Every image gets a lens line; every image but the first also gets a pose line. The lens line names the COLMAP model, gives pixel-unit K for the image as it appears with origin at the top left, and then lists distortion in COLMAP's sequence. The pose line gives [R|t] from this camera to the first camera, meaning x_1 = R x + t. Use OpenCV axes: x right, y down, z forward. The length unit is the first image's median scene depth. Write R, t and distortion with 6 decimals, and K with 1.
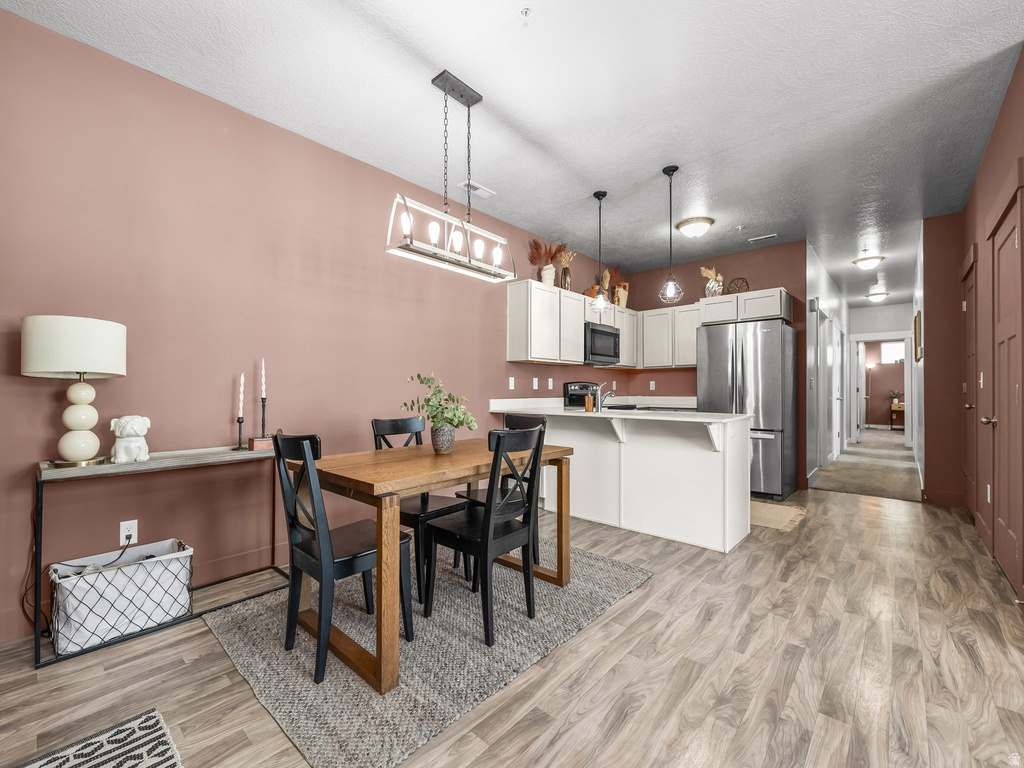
lens RADIAL K [[433.2, 0, 504.2], [0, 433.2, 388.6], [0, 0, 1]] dist [-0.000836, -0.000284]
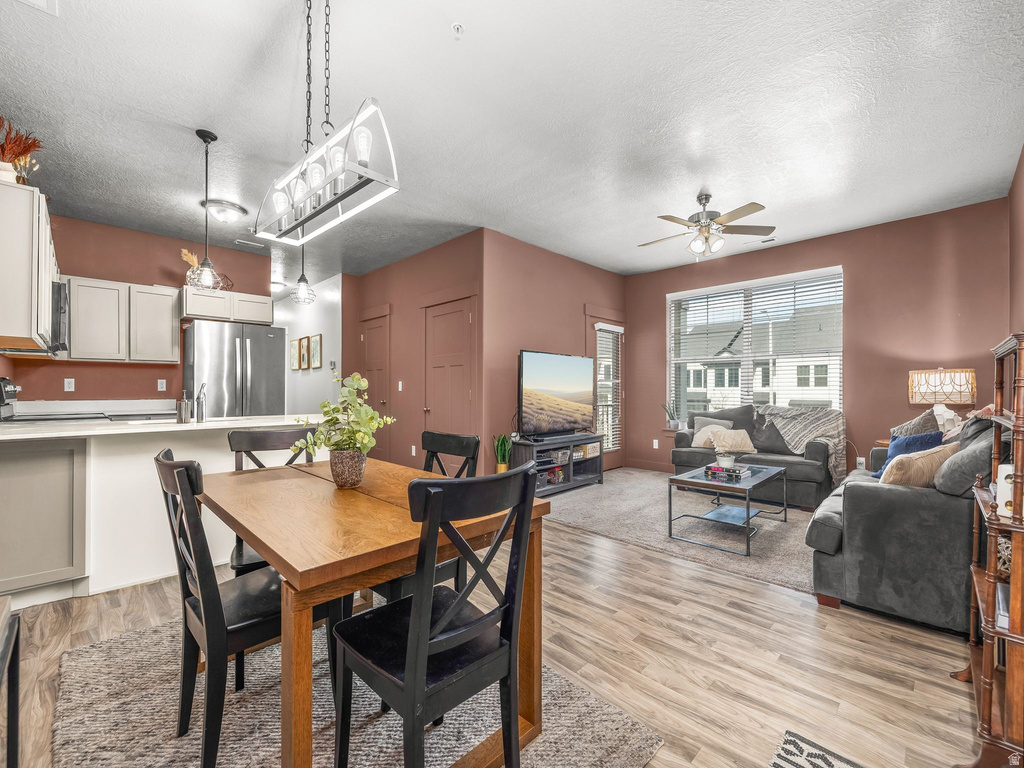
lens RADIAL K [[433.2, 0, 504.2], [0, 433.2, 388.6], [0, 0, 1]] dist [-0.000836, -0.000284]
pose [[0.052718, 0.002810, 0.998605, -0.393266], [-0.006977, 0.999973, -0.002446, -0.005570], [-0.998585, -0.006839, 0.052736, 0.337792]]
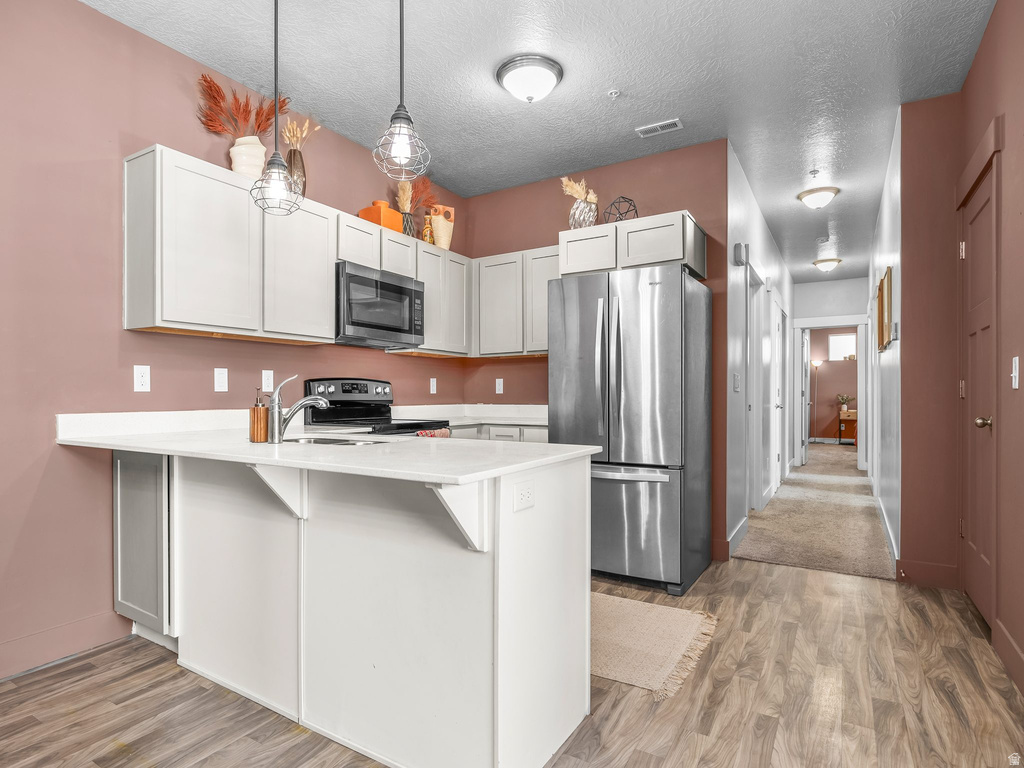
lens RADIAL K [[549.9, 0, 510.5], [0, 549.9, 397.8], [0, 0, 1]] dist [-0.002155, 0.000696]
pose [[0.980775, -0.002470, 0.195128, 0.264785], [0.000812, 0.999963, 0.008577, 0.003040], [-0.195142, -0.008254, 0.980740, 0.324740]]
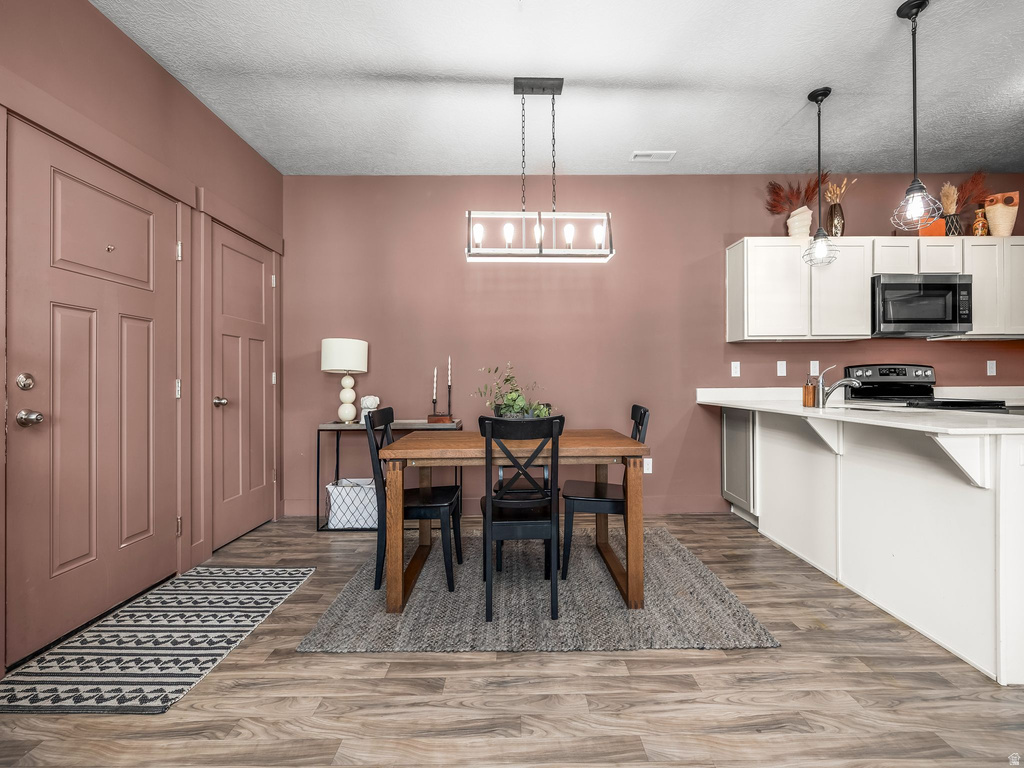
lens RADIAL K [[436.0, 0, 513.7], [0, 436.0, 378.8], [0, 0, 1]] dist [-0.000460, -0.000144]
pose [[0.679558, -0.007252, -0.733586, 0.308513], [0.009517, 0.999954, -0.001070, 0.002439], [0.733560, -0.006255, 0.679596, 0.127884]]
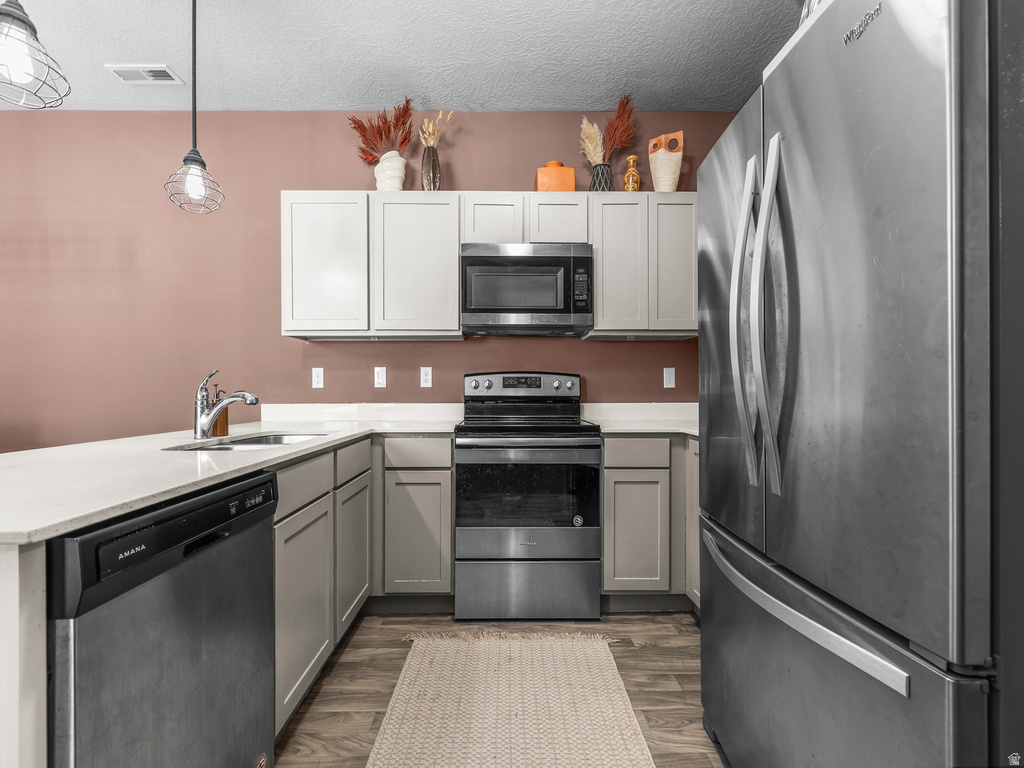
lens RADIAL K [[474.9, 0, 512.0], [0, 474.9, 384.0], [0, 0, 1]] dist [-0.000178, -0.000117]
pose [[0.684116, -0.013373, -0.729251, 0.613396], [0.004948, 0.999894, -0.013694, 0.005818], [0.729356, 0.005760, 0.684110, 0.694492]]
